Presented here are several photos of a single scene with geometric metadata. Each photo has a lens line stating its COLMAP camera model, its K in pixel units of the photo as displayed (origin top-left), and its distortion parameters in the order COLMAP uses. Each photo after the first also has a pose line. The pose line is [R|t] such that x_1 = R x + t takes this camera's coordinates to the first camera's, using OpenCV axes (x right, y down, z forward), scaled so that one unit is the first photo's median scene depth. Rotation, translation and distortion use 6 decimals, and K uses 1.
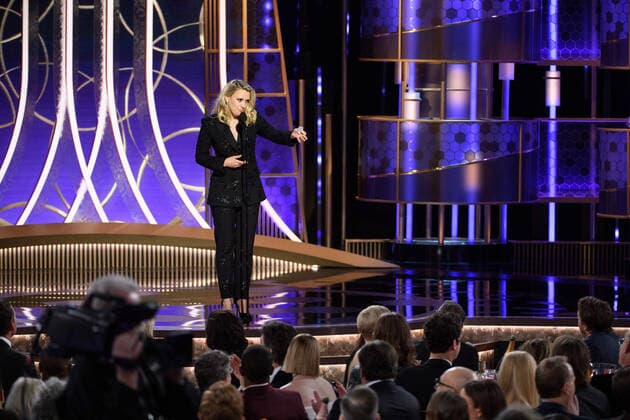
lens RADIAL K [[3909.7, 0, 315.0], [0, 3909.7, 210.0], [0, 0, 1]] dist [-0.452758, -11.227149]
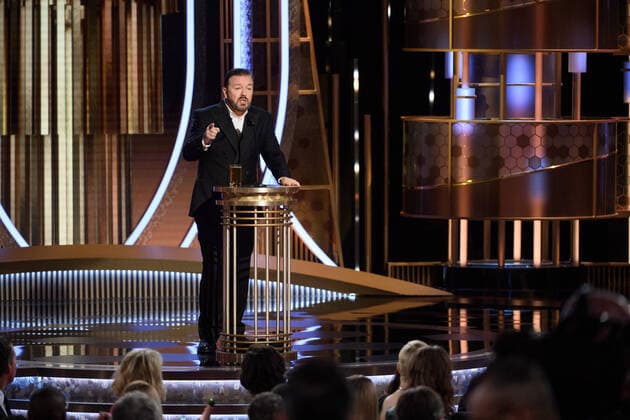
lens RADIAL K [[3909.7, 0, 315.0], [0, 3909.7, 210.0], [0, 0, 1]] dist [-0.452758, -11.227149]
pose [[0.999929, -0.007166, -0.009518, 0.000074], [0.007097, 0.999948, -0.007313, 0.002212], [0.009570, 0.007245, 0.999928, 0.155549]]
